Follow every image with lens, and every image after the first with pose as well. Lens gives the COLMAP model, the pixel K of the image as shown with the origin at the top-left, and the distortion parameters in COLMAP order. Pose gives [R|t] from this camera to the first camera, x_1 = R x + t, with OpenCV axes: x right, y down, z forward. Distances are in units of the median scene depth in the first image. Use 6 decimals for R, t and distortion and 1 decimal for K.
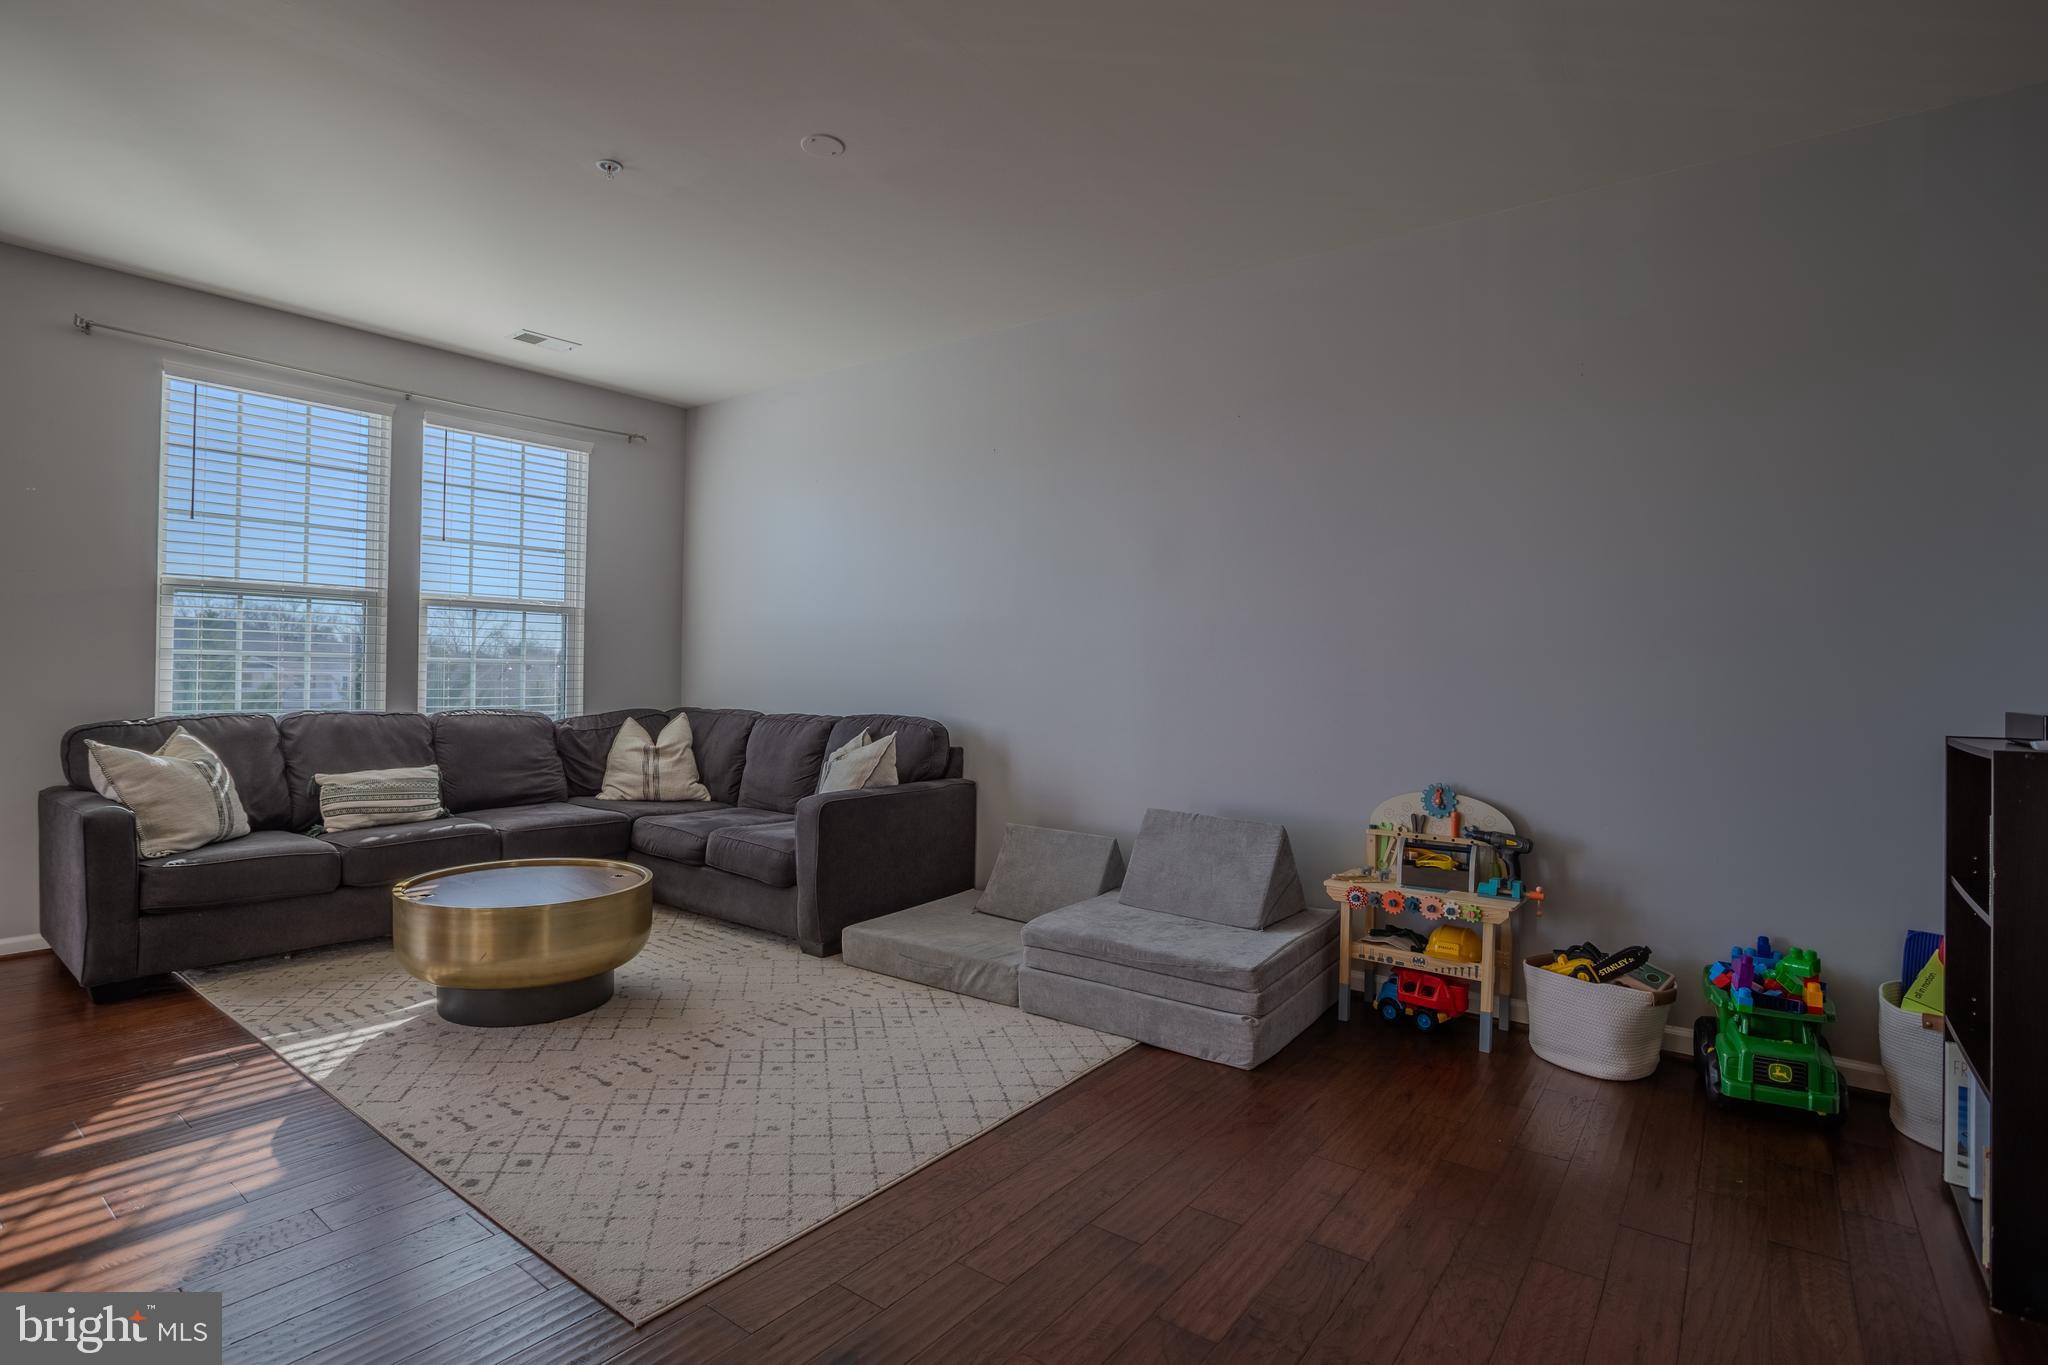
lens RADIAL K [[998.7, 0, 1019.6], [0, 998.7, 672.5], [0, 0, 1]] dist [-0.082462, 0.038692]
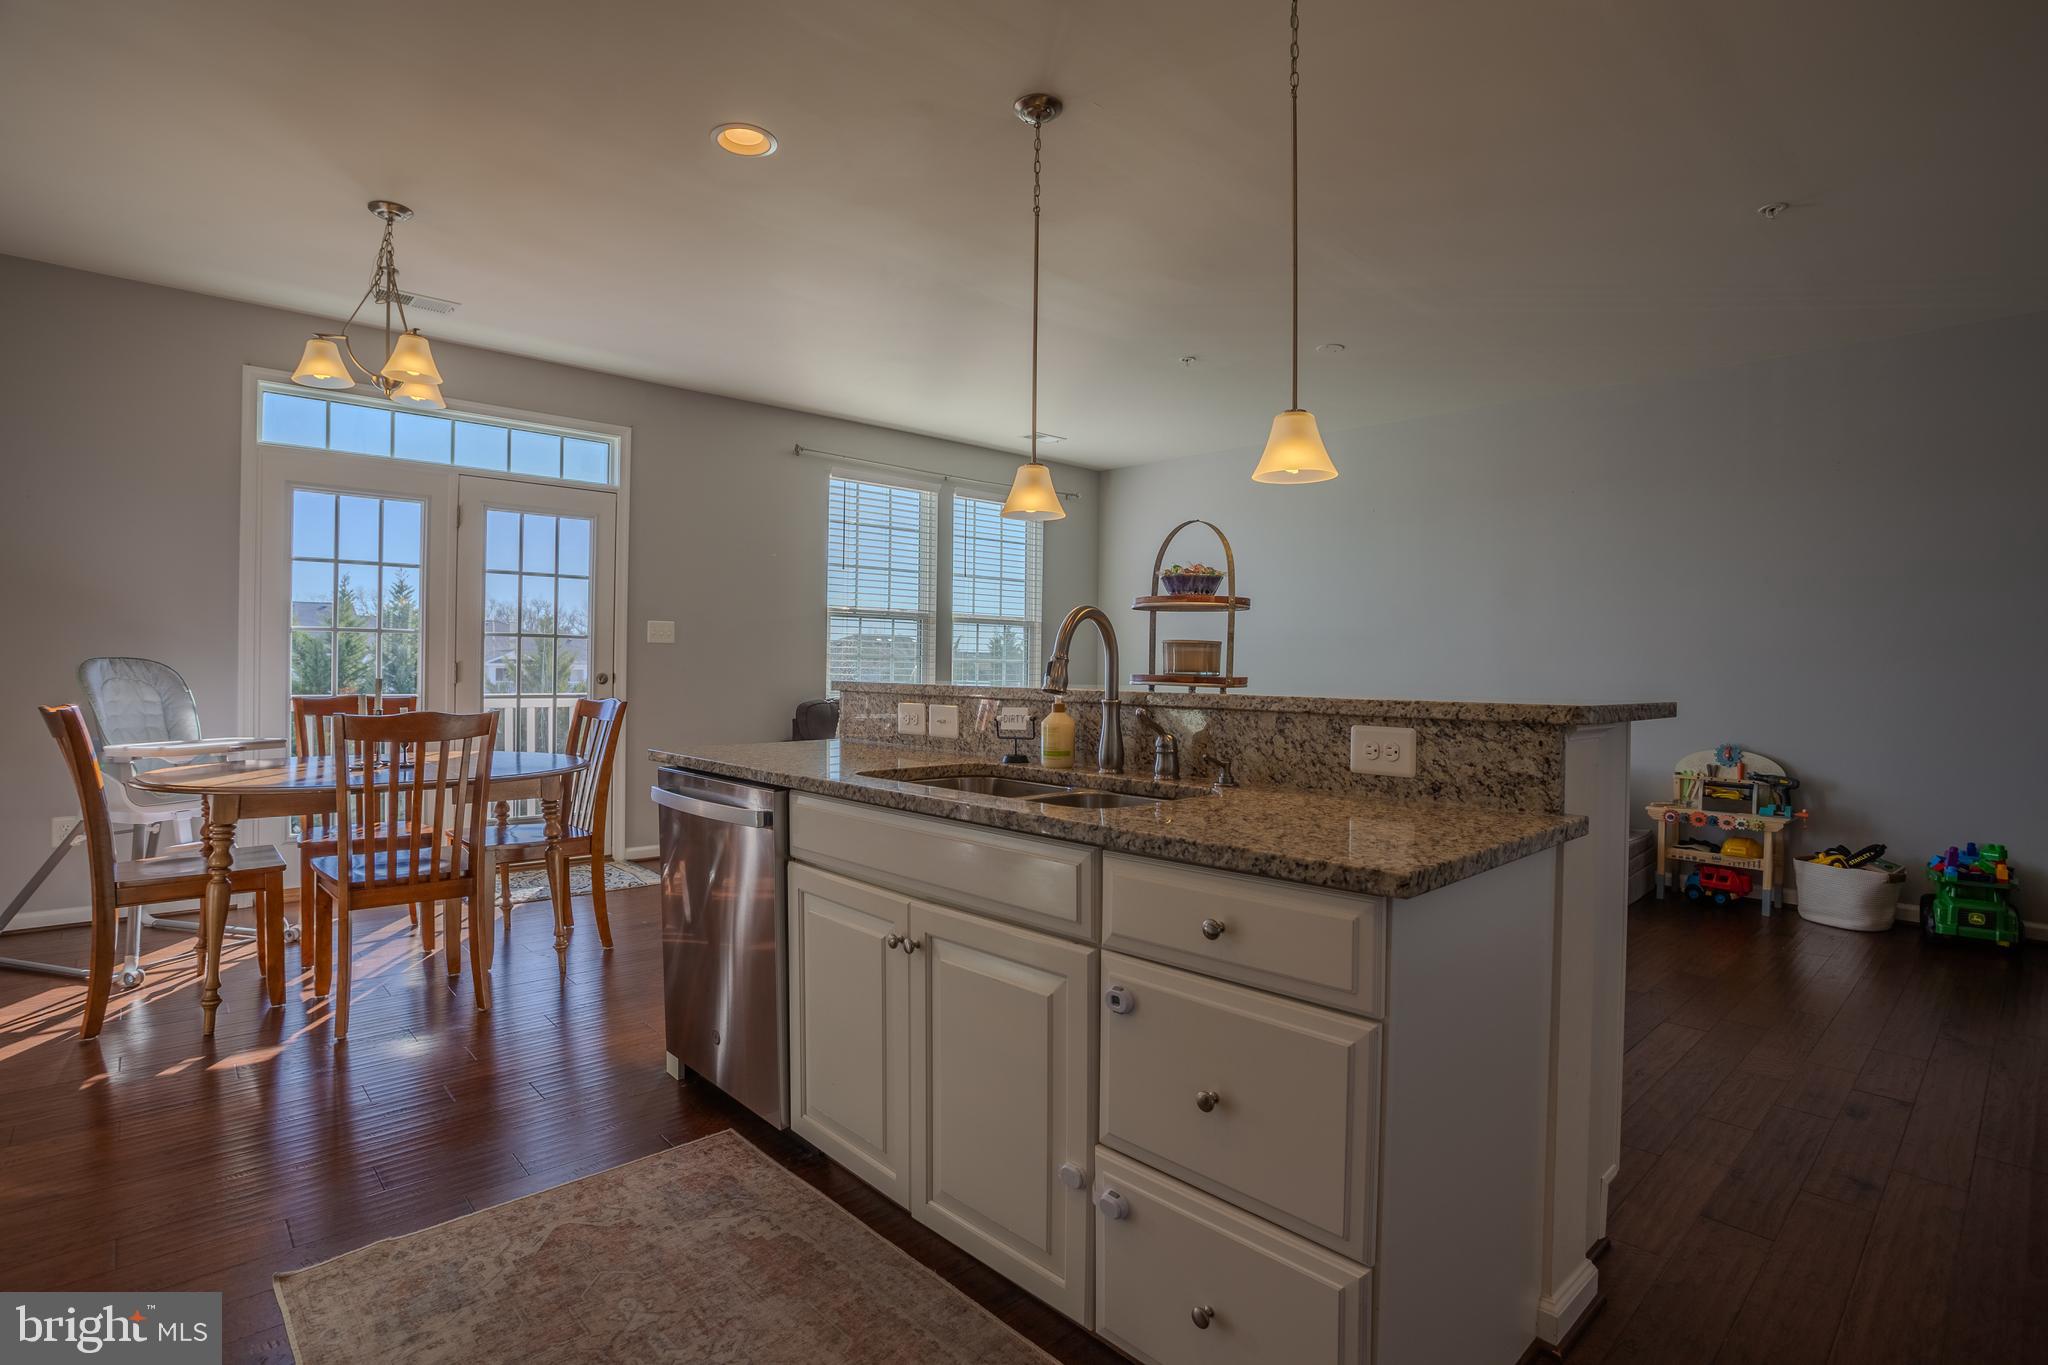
lens RADIAL K [[1011.6, 0, 1015.0], [0, 1011.6, 673.8], [0, 0, 1]] dist [-0.065369, 0.027460]
pose [[0.984877, -0.000203, -0.173257, -0.378372], [0.001624, 0.999966, 0.008063, -0.006645], [0.173250, -0.008223, 0.984844, -0.652932]]
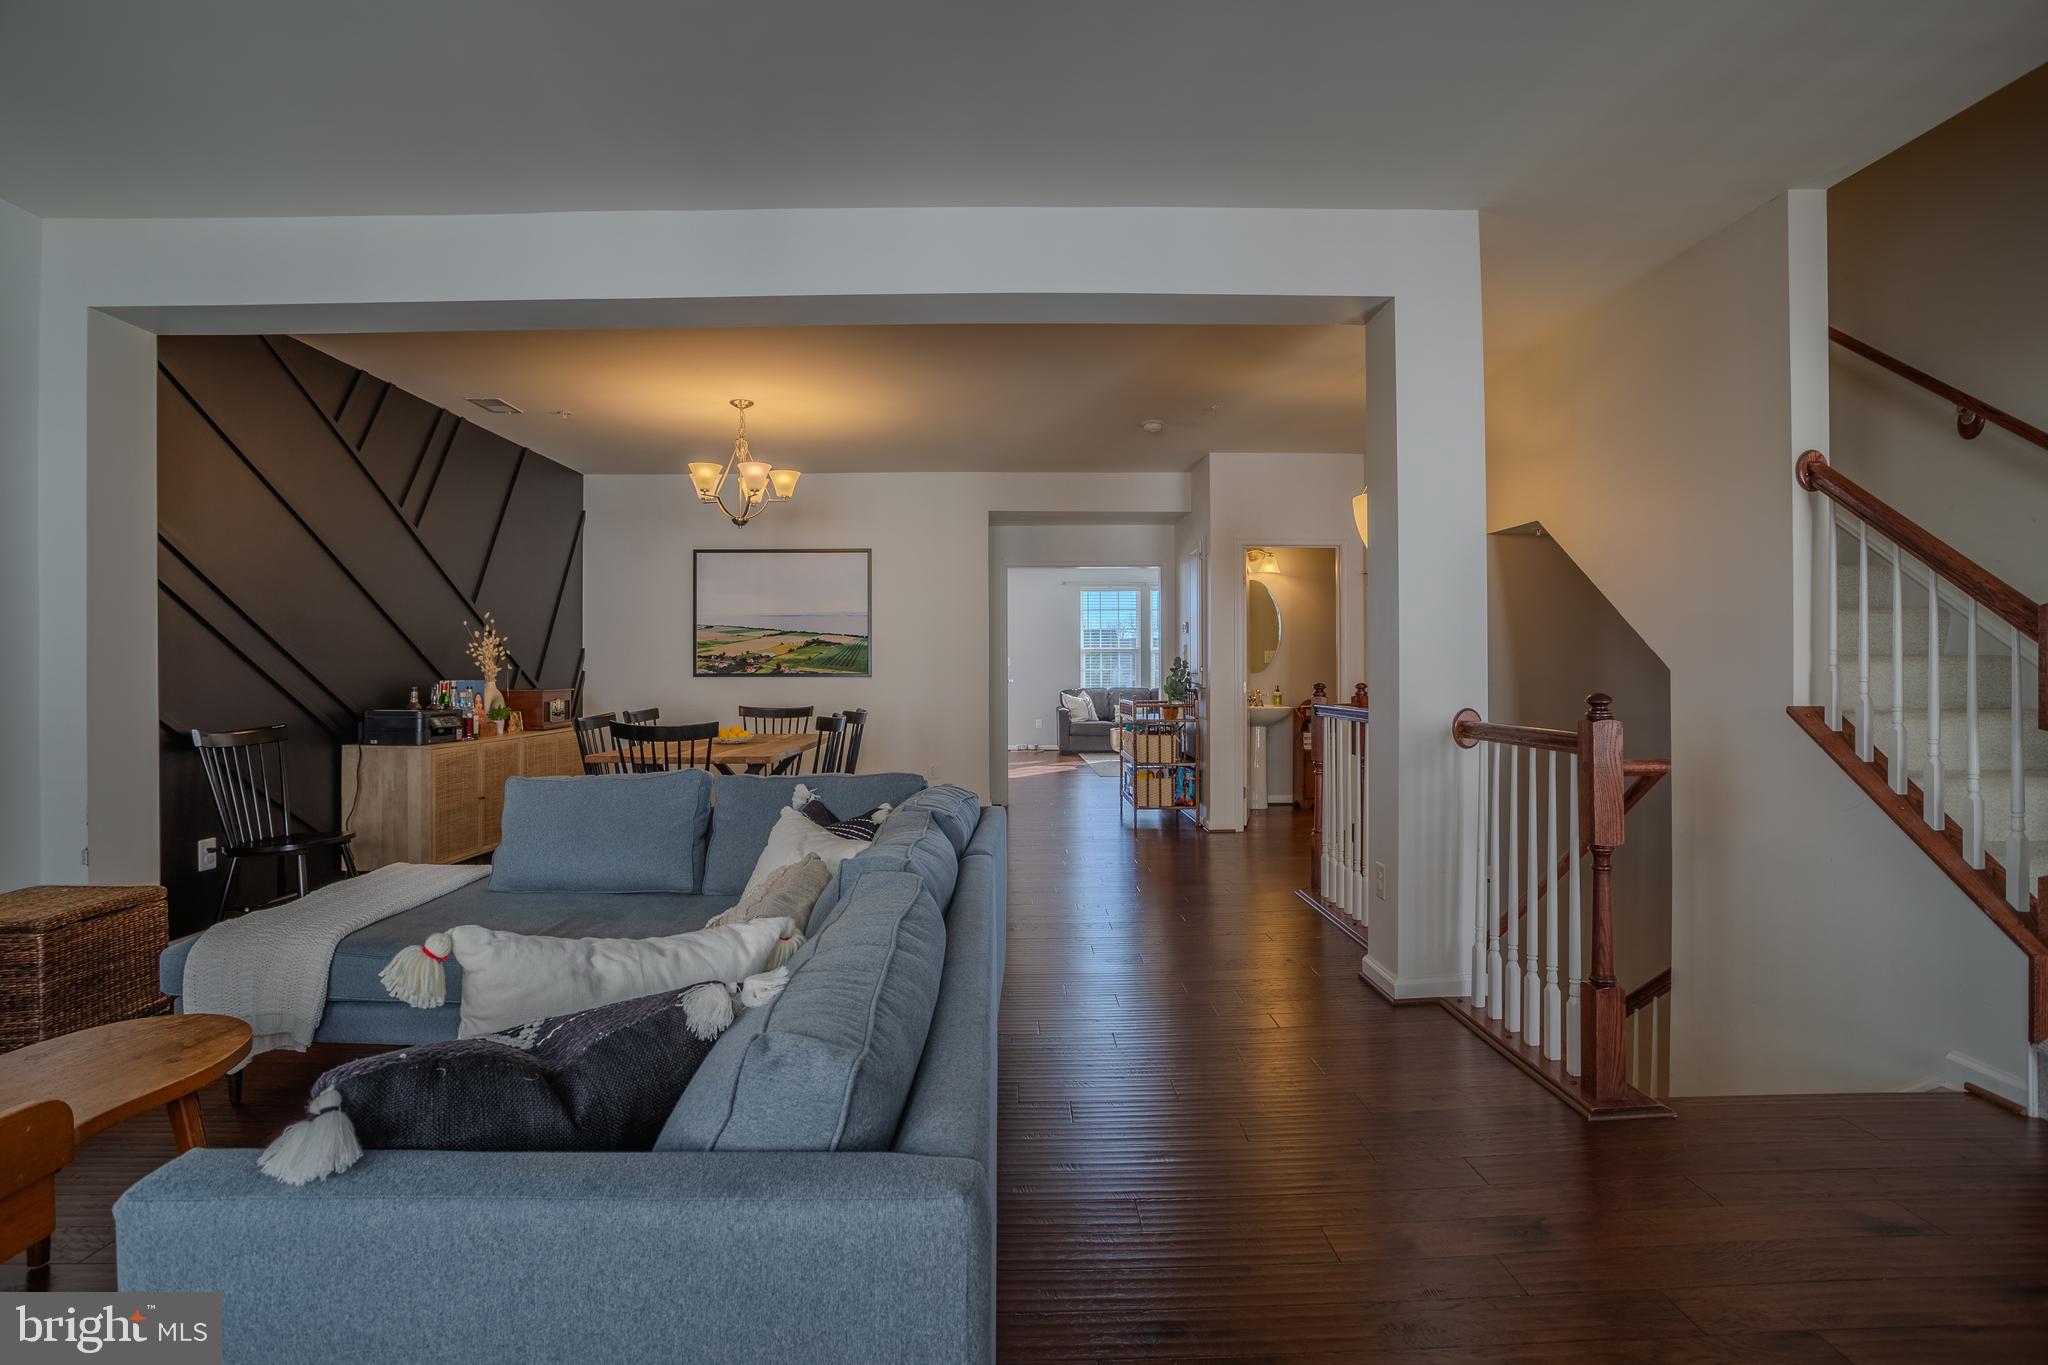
lens RADIAL K [[1001.3, 0, 1013.8], [0, 1001.3, 672.3], [0, 0, 1]] dist [-0.065457, 0.025720]
pose [[0.603434, -0.019624, -0.797172, 2.240976], [0.014181, 0.999803, -0.013877, 0.040458], [0.797287, -0.002931, 0.603593, -1.691193]]
